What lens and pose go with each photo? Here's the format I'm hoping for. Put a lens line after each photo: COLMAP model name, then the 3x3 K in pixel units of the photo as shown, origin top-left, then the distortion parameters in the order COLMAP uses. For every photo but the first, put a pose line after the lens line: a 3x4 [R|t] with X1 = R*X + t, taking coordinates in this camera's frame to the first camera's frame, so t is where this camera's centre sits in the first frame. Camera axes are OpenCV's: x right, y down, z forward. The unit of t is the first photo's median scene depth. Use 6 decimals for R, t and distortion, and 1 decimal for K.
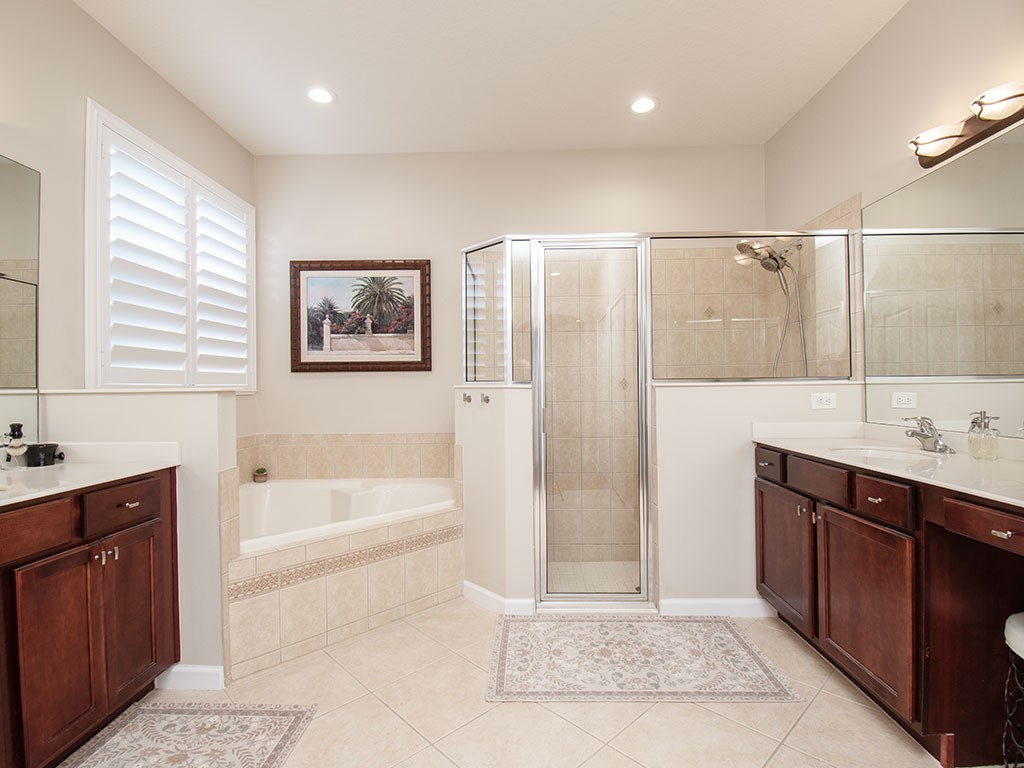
lens RADIAL K [[510.5, 0, 521.4], [0, 510.5, 383.5], [0, 0, 1]] dist [0.017181, -0.024168]
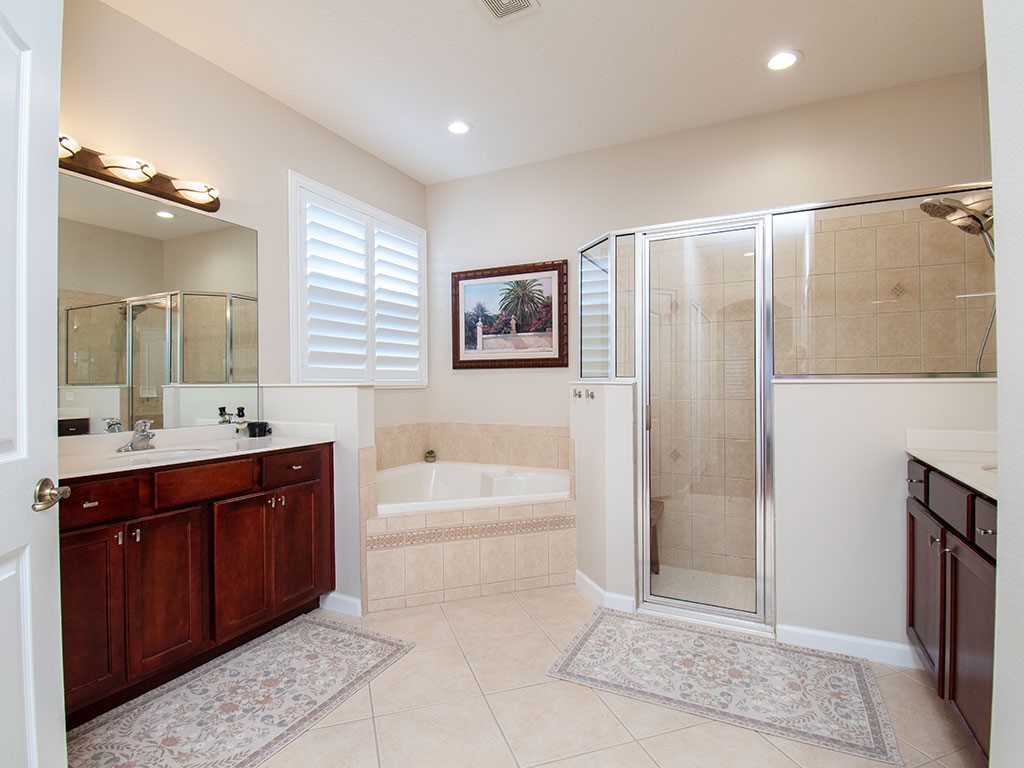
lens RADIAL K [[510.5, 0, 482.9], [0, 510.5, 384.5], [0, 0, 1]] dist [0.017181, -0.024168]
pose [[0.899058, 0.005480, -0.437795, 0.191368], [-0.000019, 0.999922, 0.012477, -0.002928], [0.437829, -0.011209, 0.898988, -0.013719]]
